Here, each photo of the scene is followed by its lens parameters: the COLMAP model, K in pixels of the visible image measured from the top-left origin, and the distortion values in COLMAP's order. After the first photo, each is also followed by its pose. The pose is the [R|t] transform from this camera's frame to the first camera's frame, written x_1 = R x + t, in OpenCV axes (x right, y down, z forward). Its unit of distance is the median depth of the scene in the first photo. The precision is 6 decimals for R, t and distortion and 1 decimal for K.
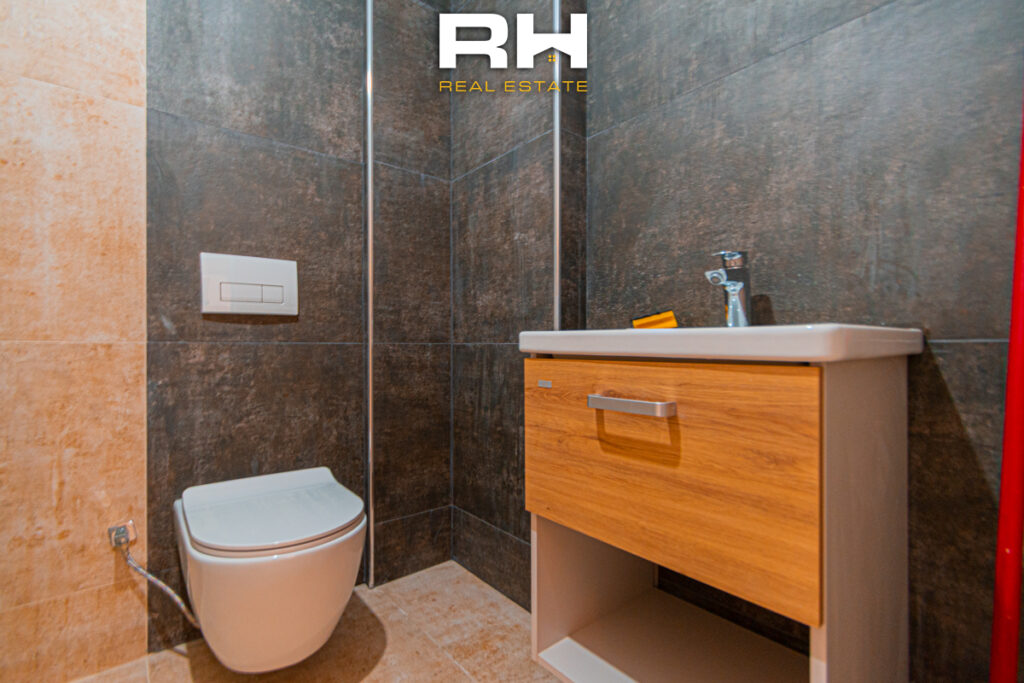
lens RADIAL K [[457.5, 0, 511.4], [0, 457.5, 338.0], [0, 0, 1]] dist [-0.003840, -0.000205]
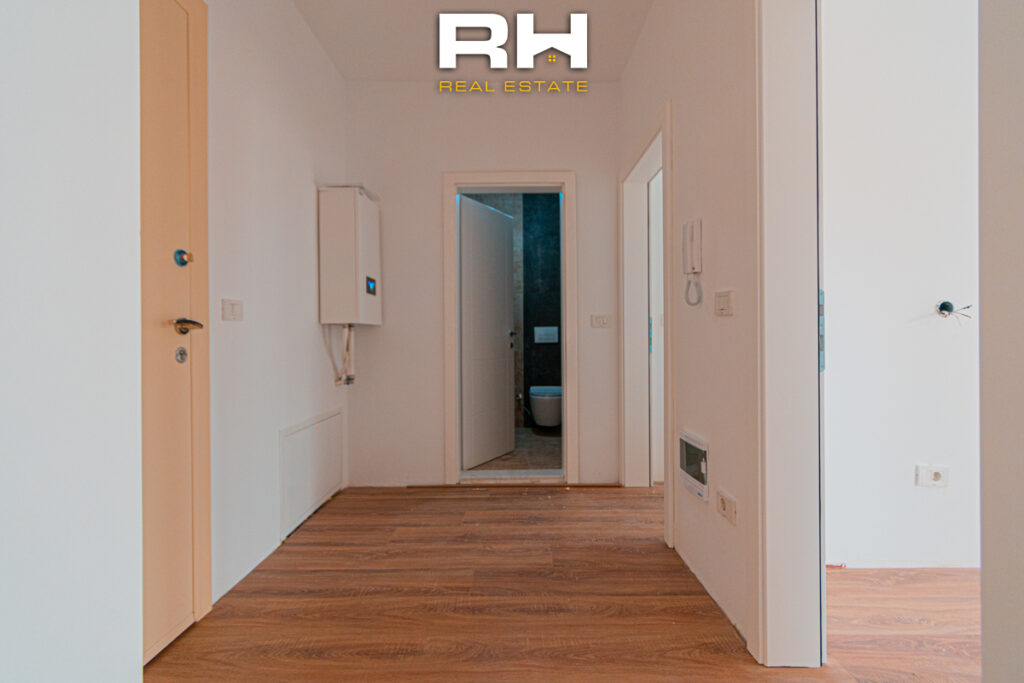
lens RADIAL K [[457.5, 0, 512.0], [0, 457.5, 342.9], [0, 0, 1]] dist [-0.003840, -0.000205]
pose [[0.773785, -0.000941, -0.633447, 1.650110], [0.002291, 0.999997, 0.001312, -0.063142], [0.633444, -0.002467, 0.773785, -2.149937]]
